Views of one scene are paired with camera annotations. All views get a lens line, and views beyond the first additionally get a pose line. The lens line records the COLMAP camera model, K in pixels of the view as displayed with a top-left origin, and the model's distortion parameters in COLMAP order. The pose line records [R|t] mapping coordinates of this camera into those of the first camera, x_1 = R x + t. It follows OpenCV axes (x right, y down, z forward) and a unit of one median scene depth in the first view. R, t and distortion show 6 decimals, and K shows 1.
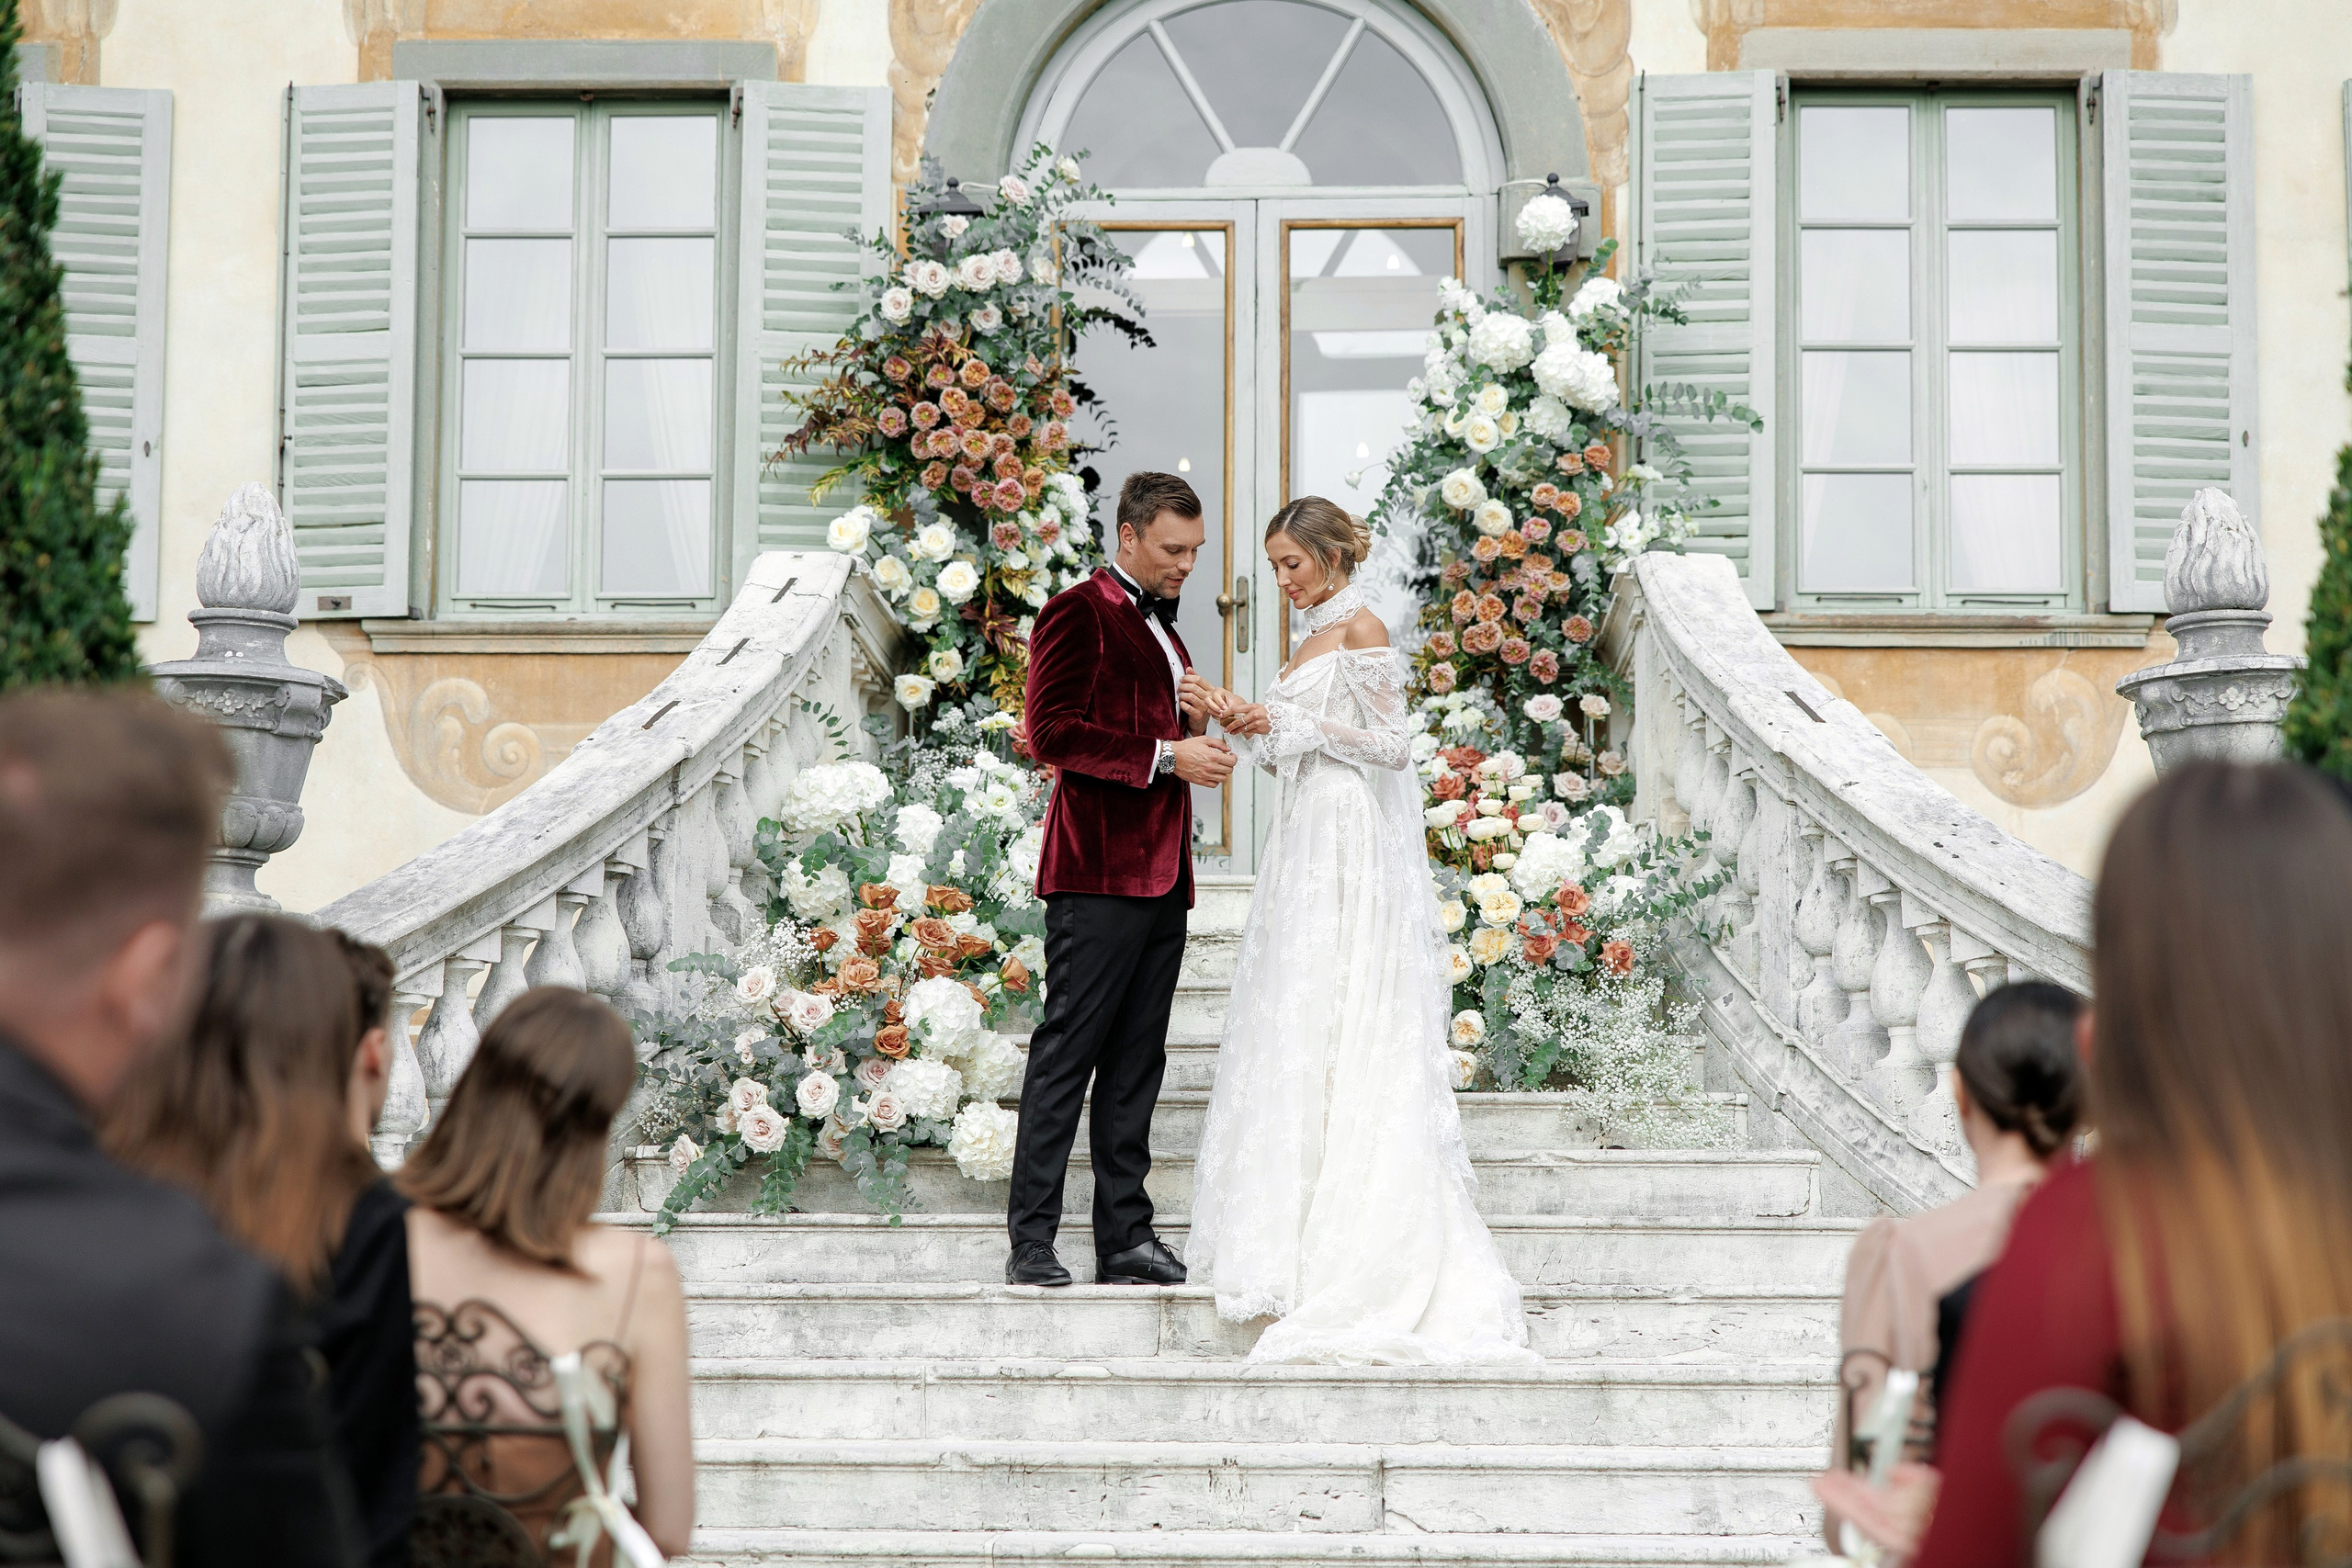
lens RADIAL K [[4552.7, 0, 1135.6], [0, 4552.7, 875.7], [0, 0, 1]] dist [0.011343, 0.000000]
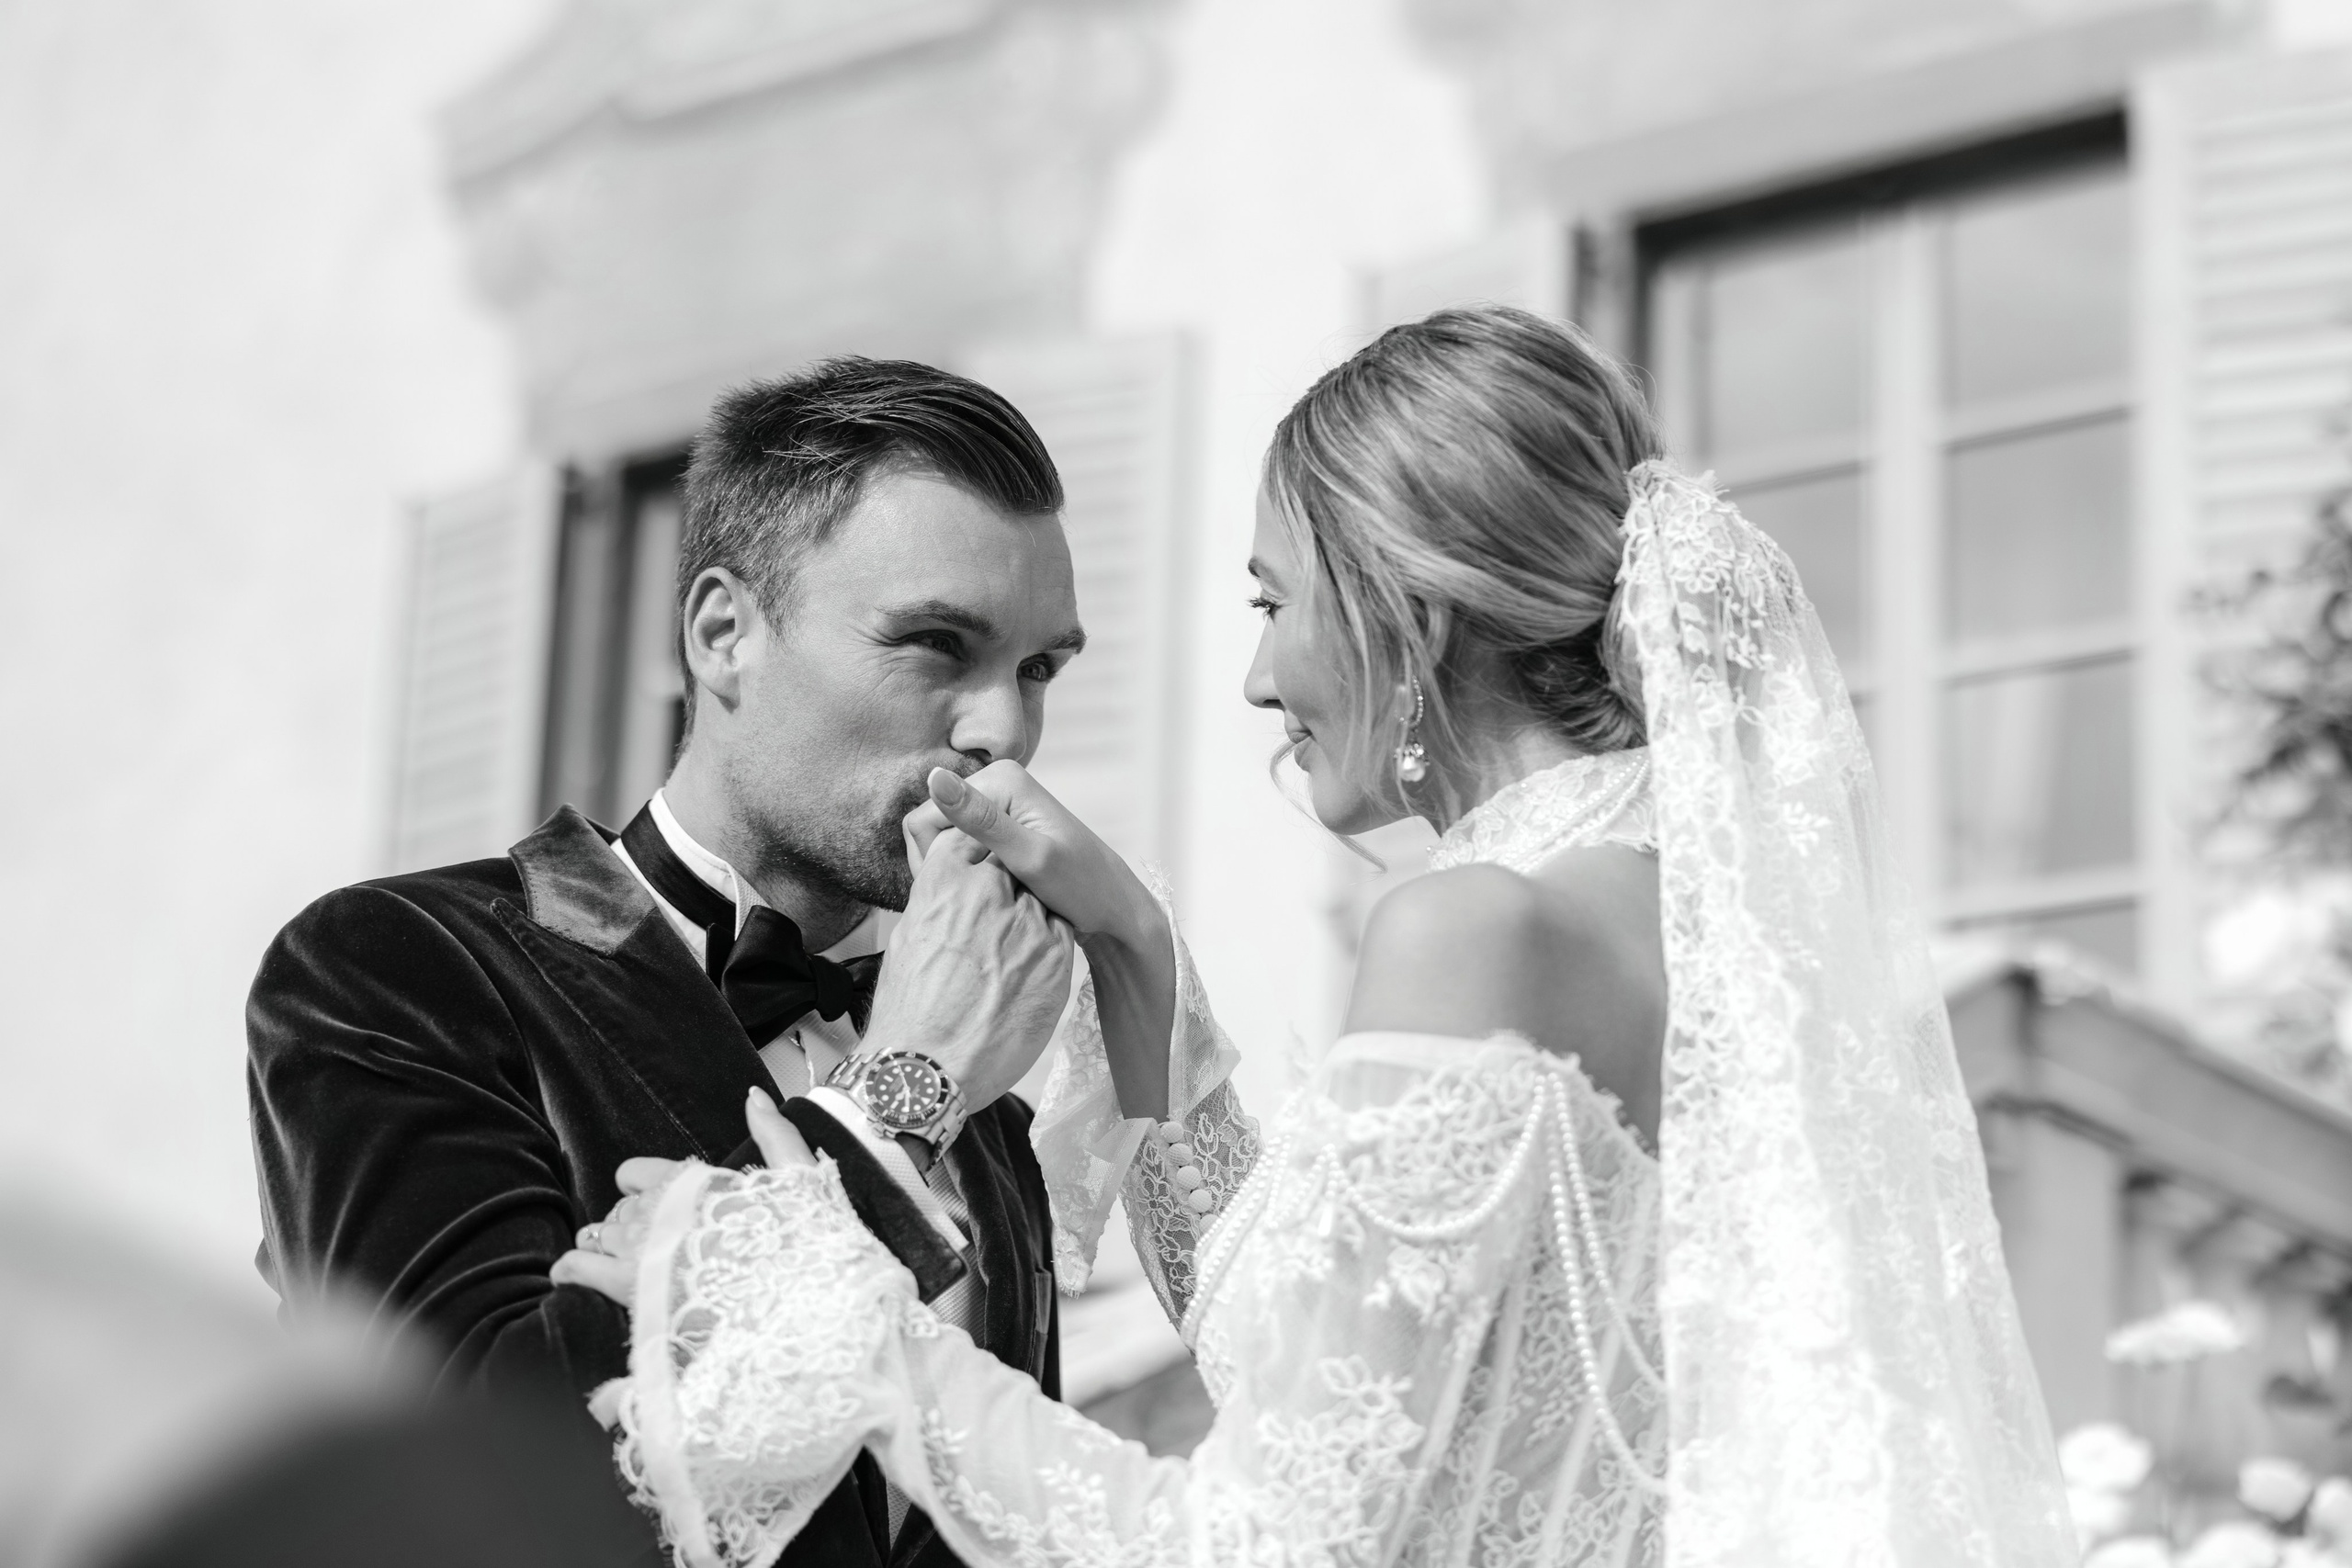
lens RADIAL K [[4558.9, 0, 1192.6], [0, 4558.9, 784.7], [0, 0, 1]] dist [0.045008, 0.000000]
pose [[0.835037, -0.128095, -0.535075, 0.085698], [0.027798, 0.981101, -0.191491, -0.009835], [0.549491, 0.145028, 0.822816, 0.585317]]
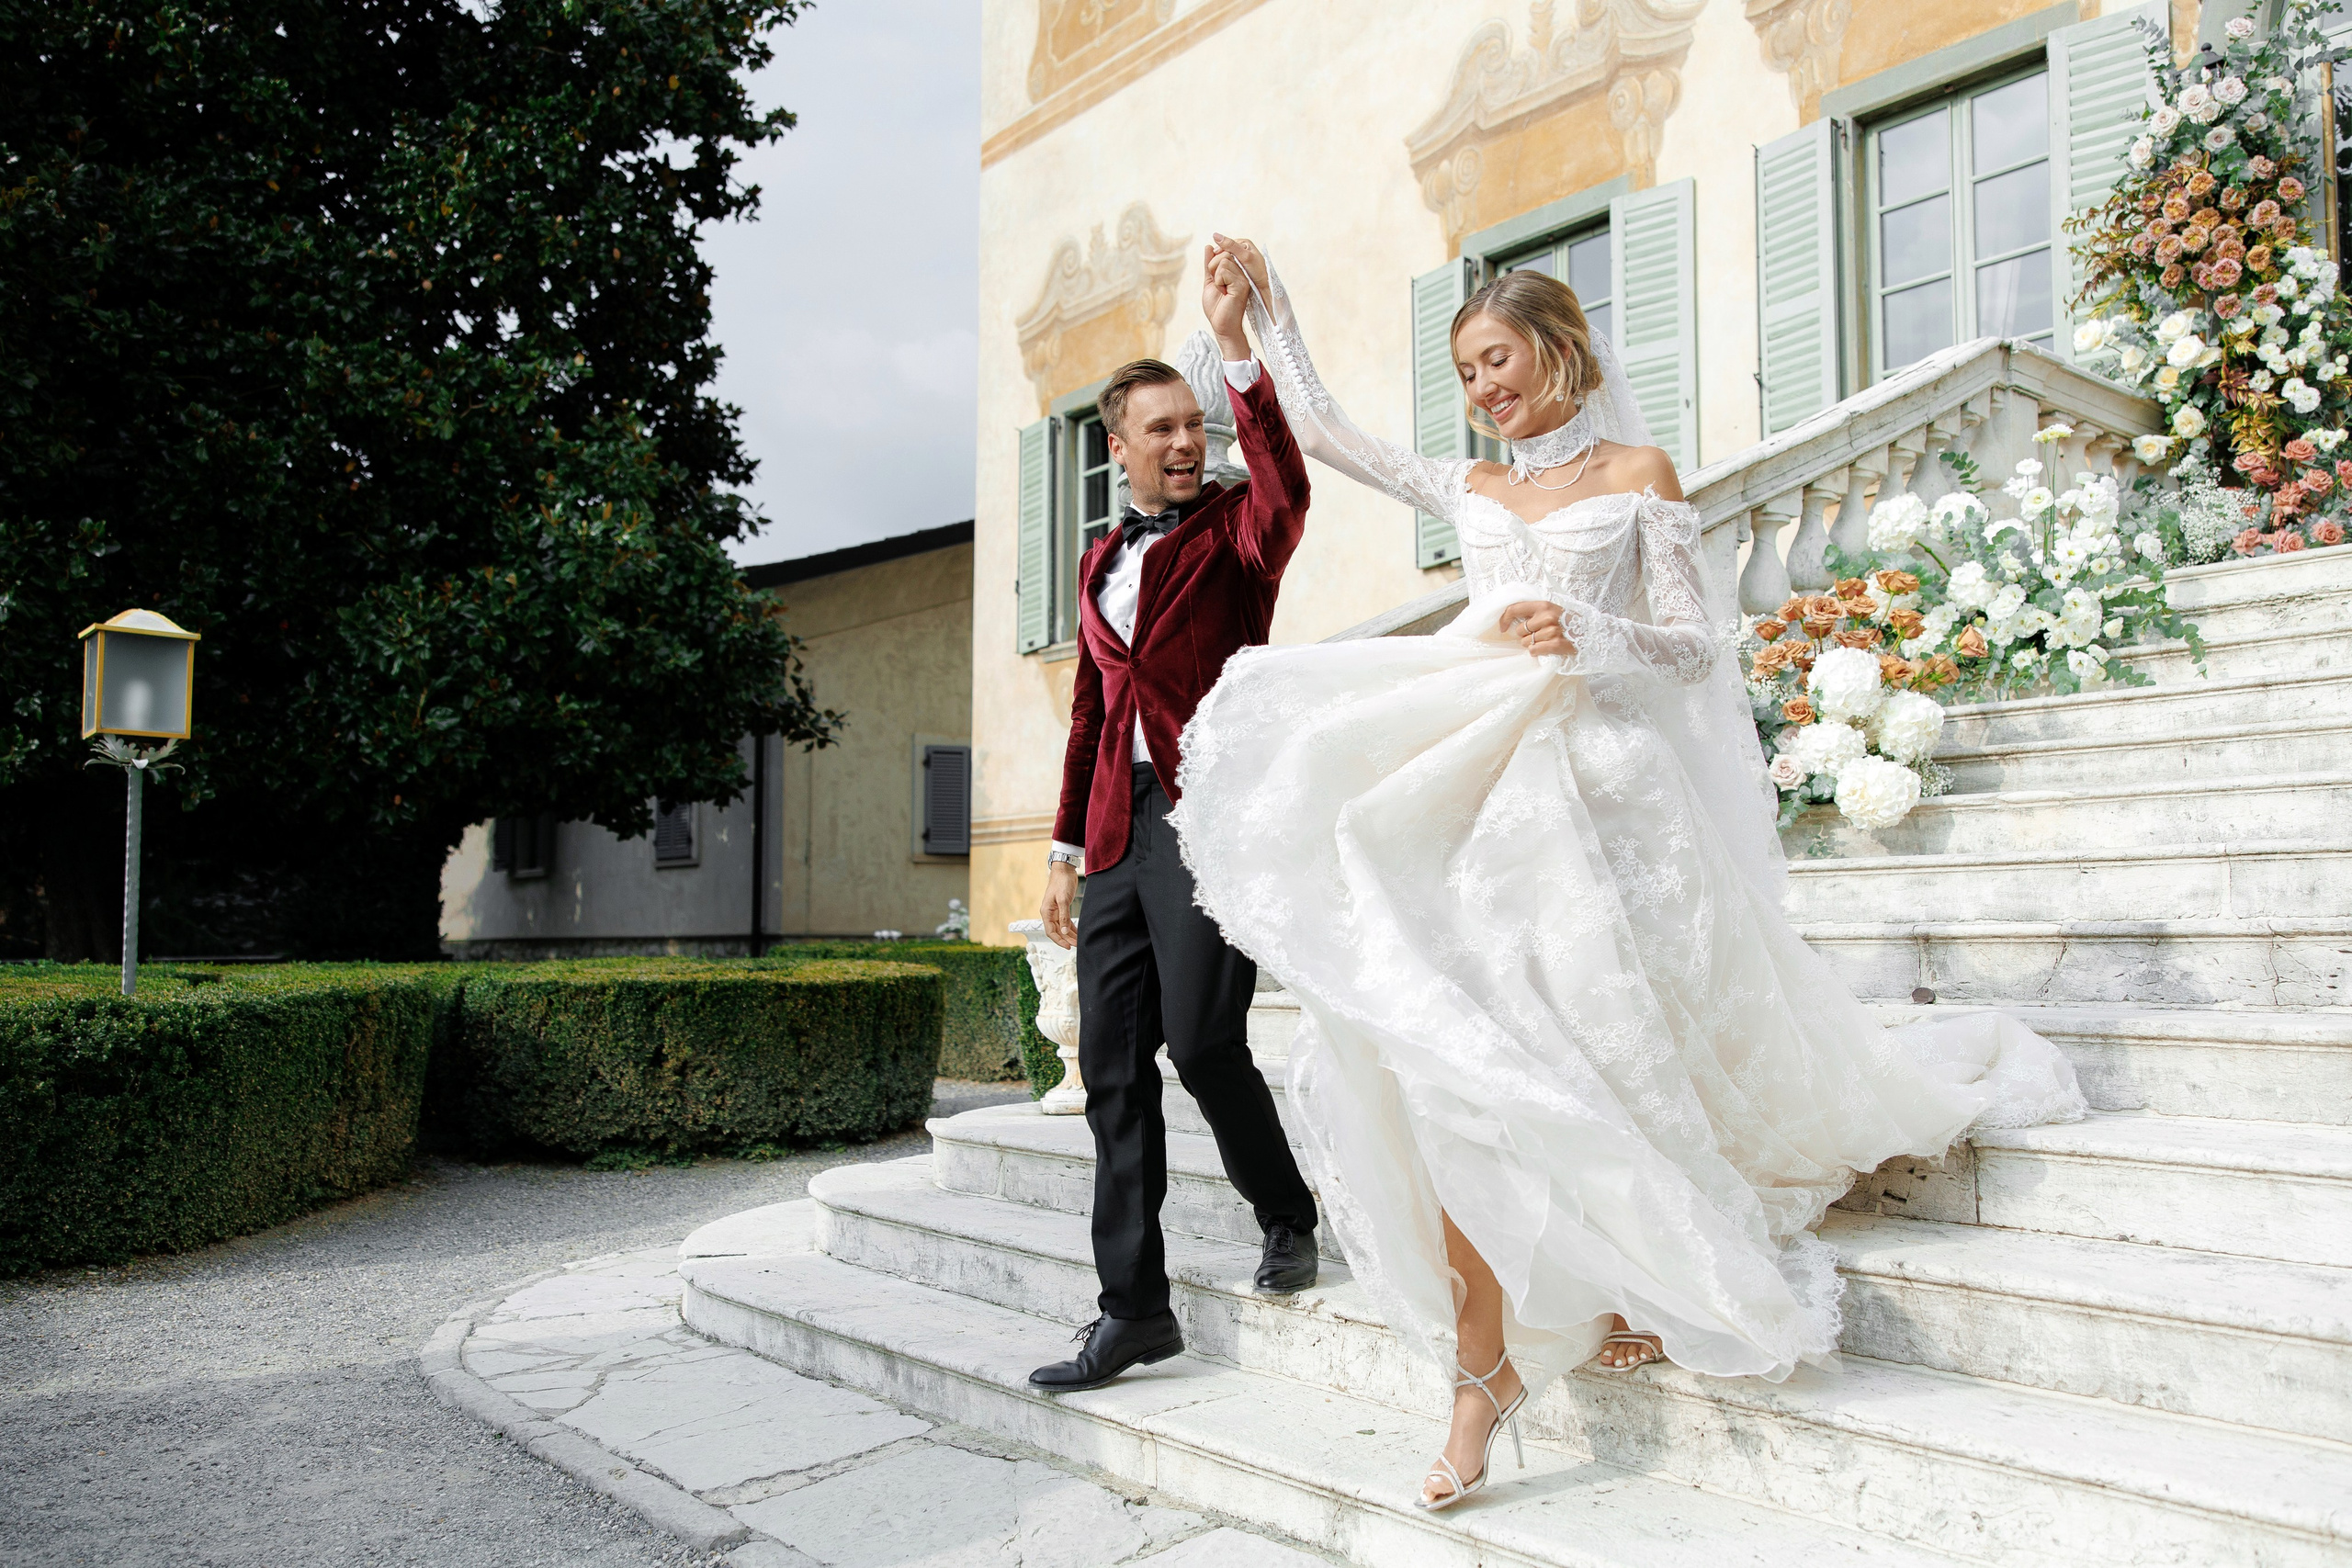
lens RADIAL K [[1821.6, 0, 1221.0], [0, 1821.6, 845.5], [0, 0, 1]] dist [-0.002099, 0.010074]
pose [[0.682317, -0.046430, -0.729580, 0.137843], [0.082519, 0.996494, 0.013758, 0.040607], [0.726384, -0.069592, 0.683757, 0.458939]]
